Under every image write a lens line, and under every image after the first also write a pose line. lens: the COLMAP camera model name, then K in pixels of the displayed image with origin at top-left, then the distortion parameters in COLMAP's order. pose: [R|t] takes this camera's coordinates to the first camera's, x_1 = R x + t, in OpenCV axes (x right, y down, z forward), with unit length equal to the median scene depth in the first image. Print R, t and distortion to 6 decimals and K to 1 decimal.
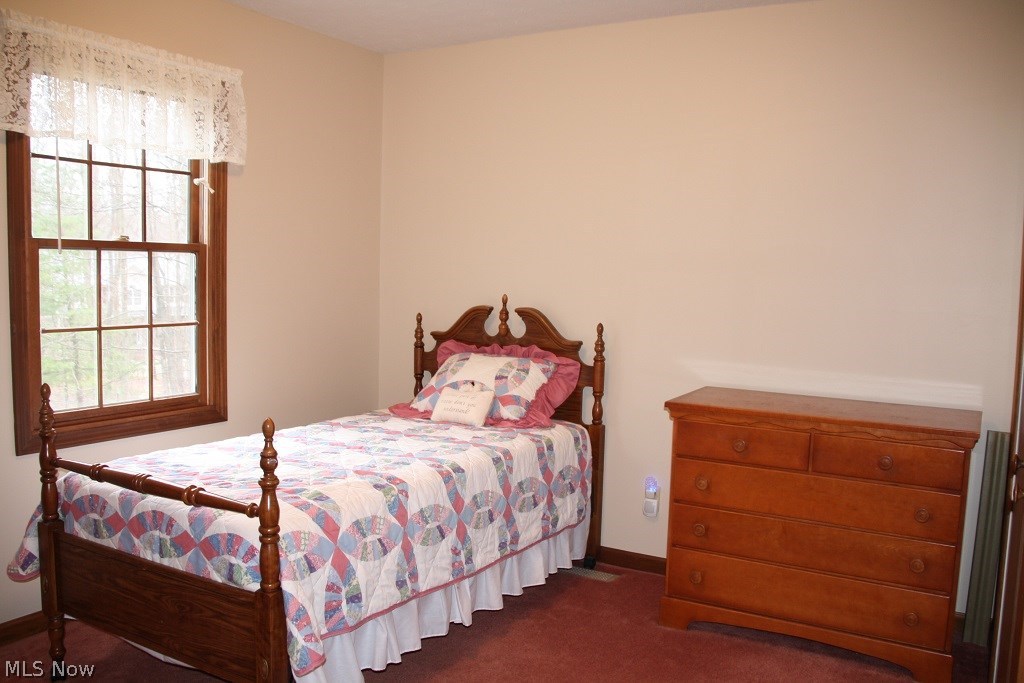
lens RADIAL K [[872.4, 0, 512.0], [0, 872.4, 341.5], [0, 0, 1]] dist [-0.169389, 0.139646]
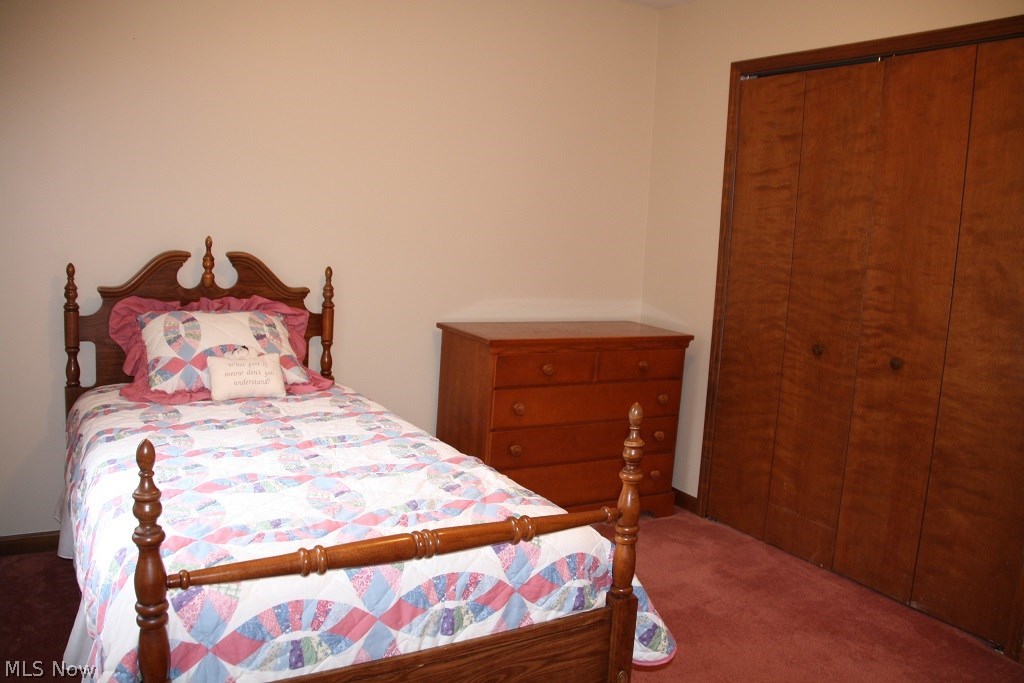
lens RADIAL K [[872.4, 0, 512.0], [0, 872.4, 341.5], [0, 0, 1]] dist [-0.169389, 0.139646]
pose [[0.477699, -0.116339, 0.870786, -0.608433], [0.028780, 0.992733, 0.116844, -0.043537], [-0.878052, -0.030755, 0.477576, 0.381904]]
